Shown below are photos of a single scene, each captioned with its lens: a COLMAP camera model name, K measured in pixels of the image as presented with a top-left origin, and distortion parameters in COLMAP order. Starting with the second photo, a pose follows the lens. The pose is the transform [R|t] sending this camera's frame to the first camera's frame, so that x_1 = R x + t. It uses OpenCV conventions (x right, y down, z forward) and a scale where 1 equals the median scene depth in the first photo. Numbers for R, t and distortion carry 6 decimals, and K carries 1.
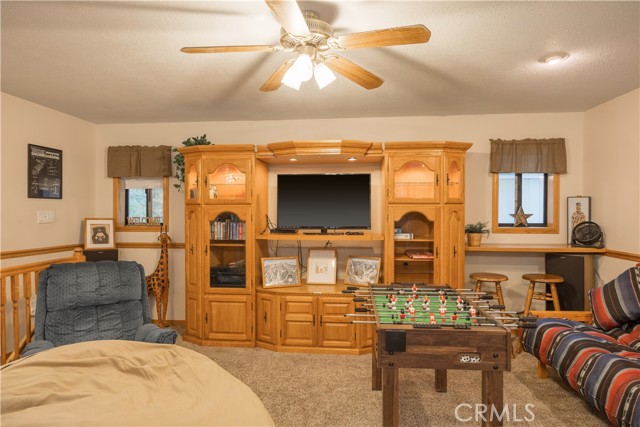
lens RADIAL K [[391.0, 0, 318.0], [0, 391.0, 212.3], [0, 0, 1]] dist [-0.002160, -0.002323]
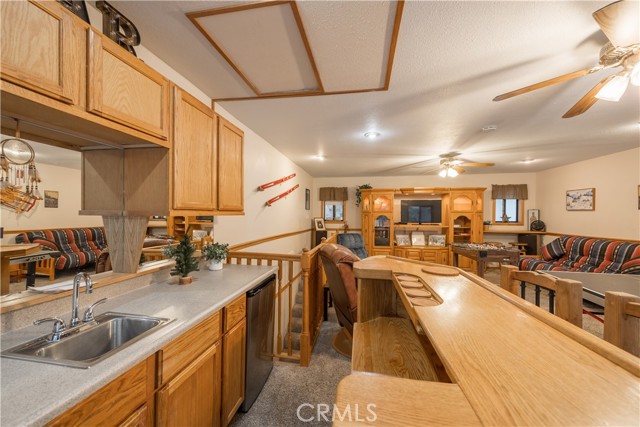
lens RADIAL K [[249.6, 0, 318.3], [0, 249.6, 214.2], [0, 0, 1]] dist [-0.000648, -0.000002]
pose [[0.996024, 0.004260, -0.088988, -0.484241], [-0.004662, 0.999980, -0.004316, -0.000680], [0.088968, 0.004714, 0.996023, -0.602482]]
